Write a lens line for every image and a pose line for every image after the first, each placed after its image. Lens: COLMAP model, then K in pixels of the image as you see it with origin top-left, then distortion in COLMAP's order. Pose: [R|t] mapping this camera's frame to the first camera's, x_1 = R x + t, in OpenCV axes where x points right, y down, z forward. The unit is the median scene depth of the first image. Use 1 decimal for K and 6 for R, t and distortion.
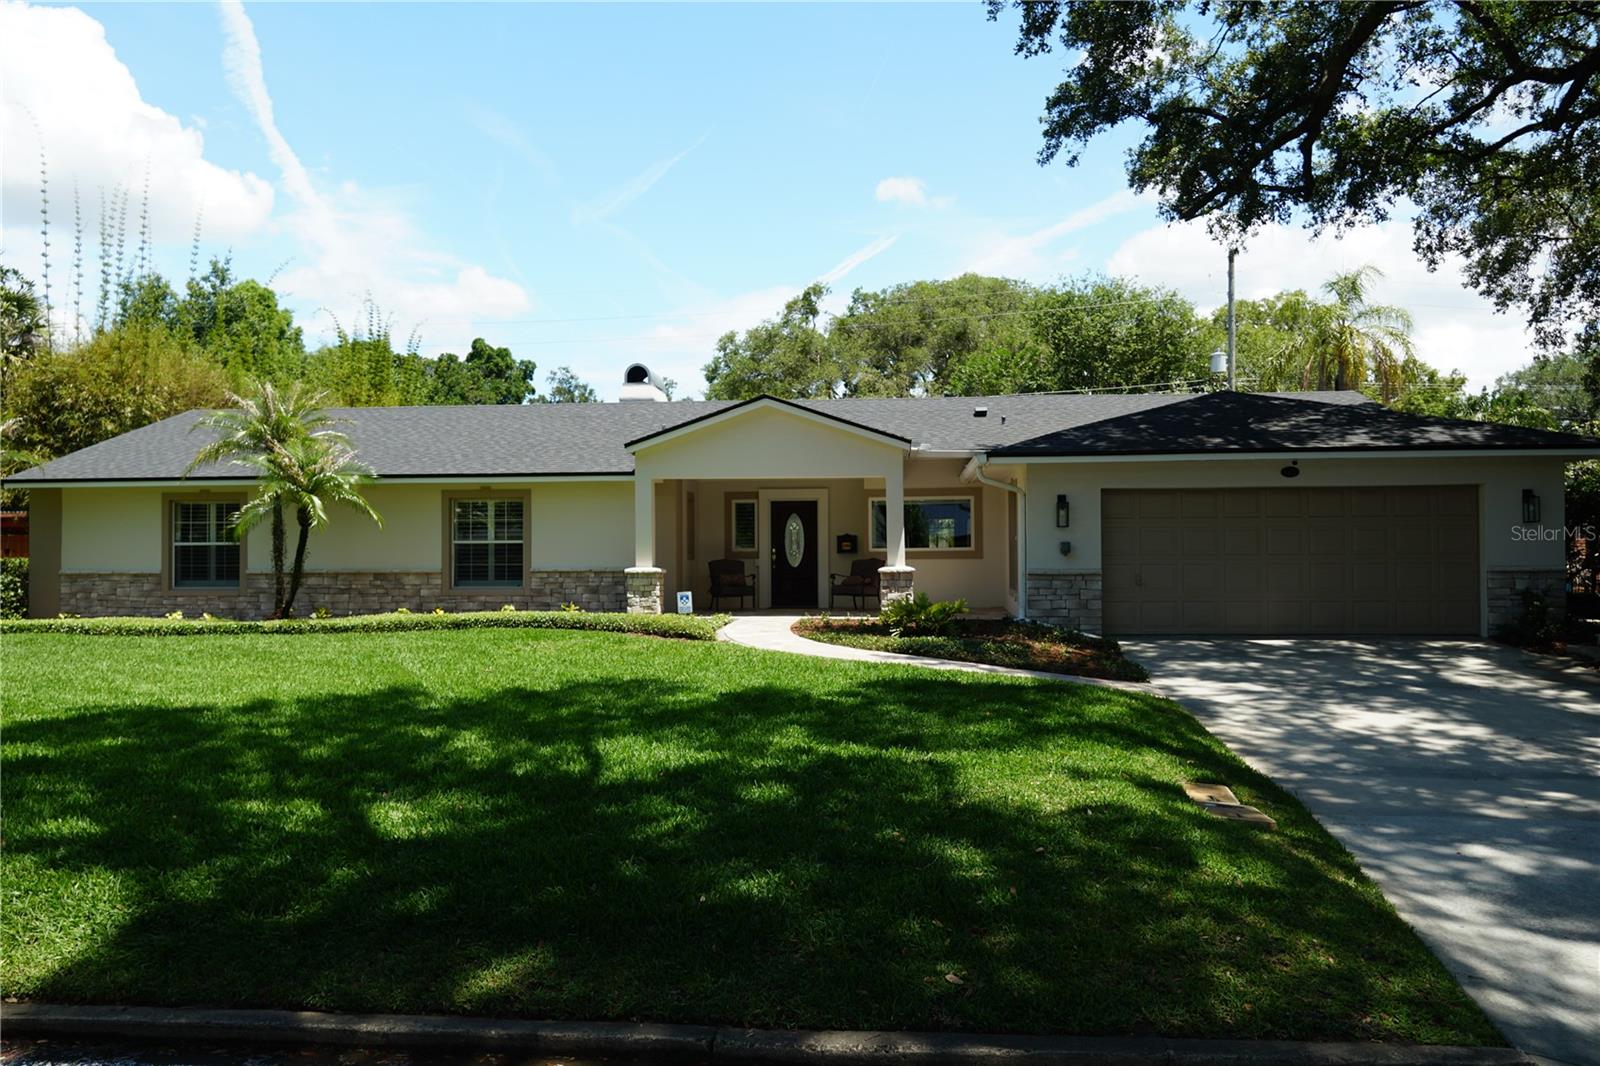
lens RADIAL K [[1208.6, 0, 786.3], [0, 1208.6, 531.3], [0, 0, 1]] dist [-0.043128, 0.060520]
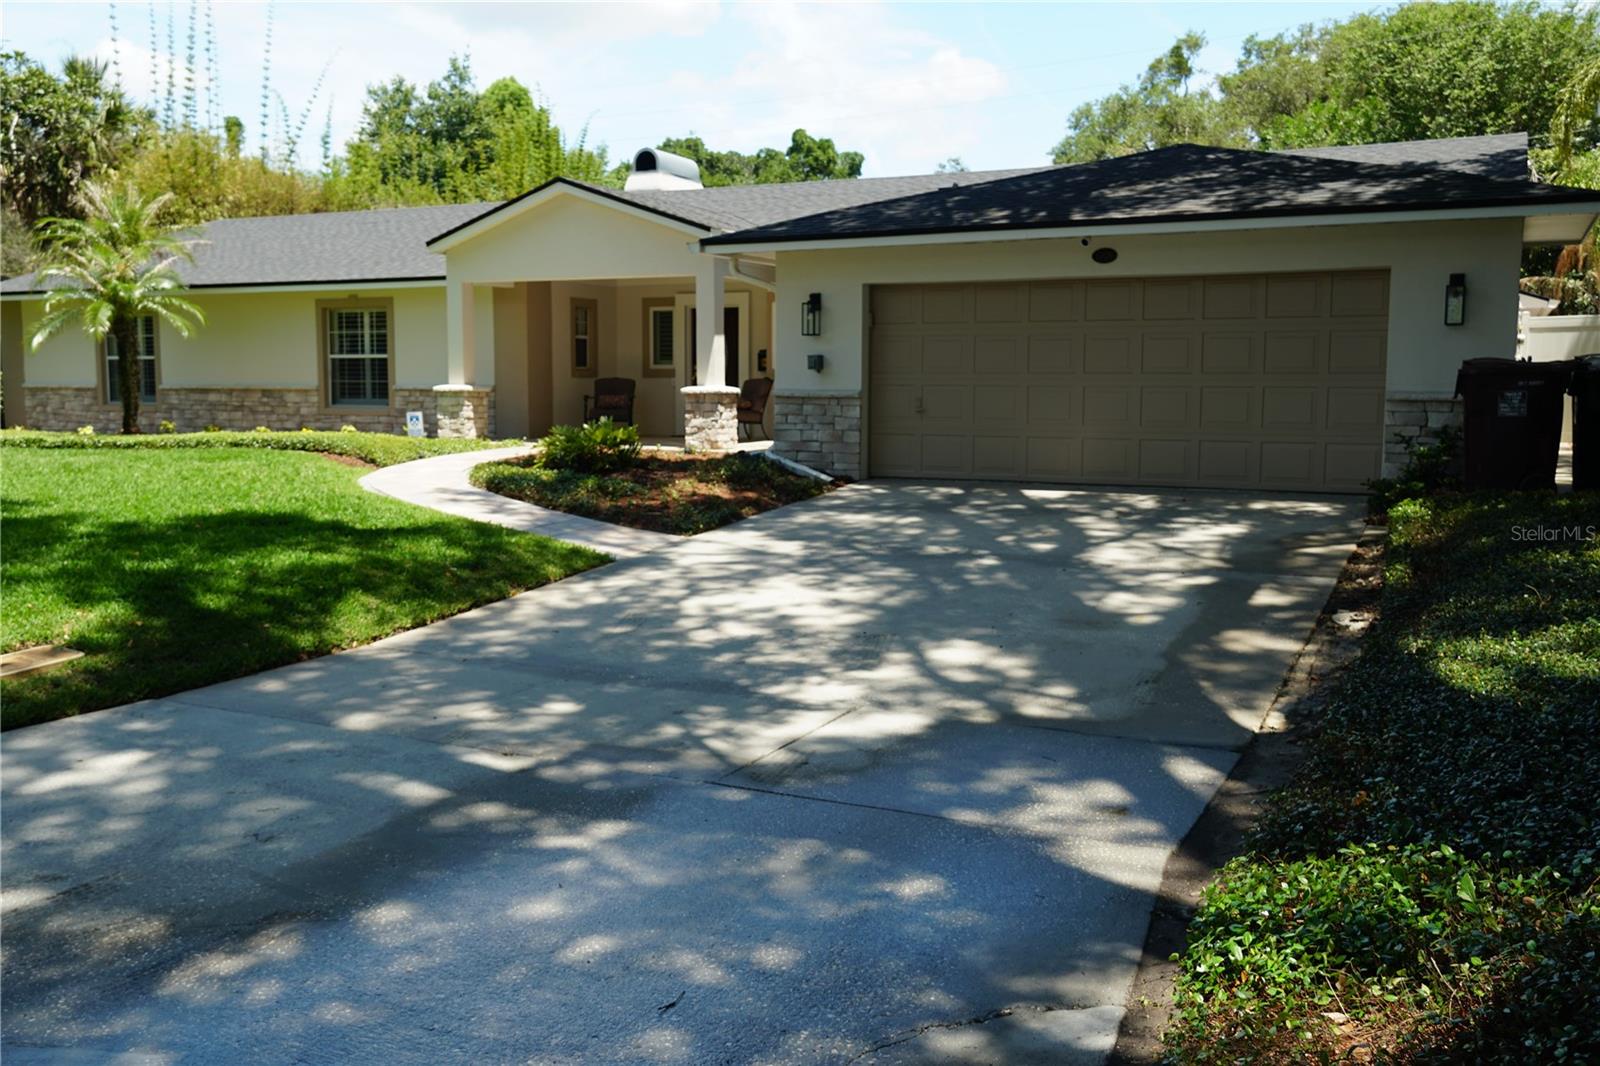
lens RADIAL K [[1382.0, 0, 800.0], [0, 1382.0, 533.0], [0, 0, 1]] dist [0.002155, 0.010378]
pose [[0.937127, 0.045835, -0.345967, 0.430877], [-0.000957, 0.991672, 0.128789, 0.006456], [0.348989, -0.120360, 0.929366, 0.128663]]
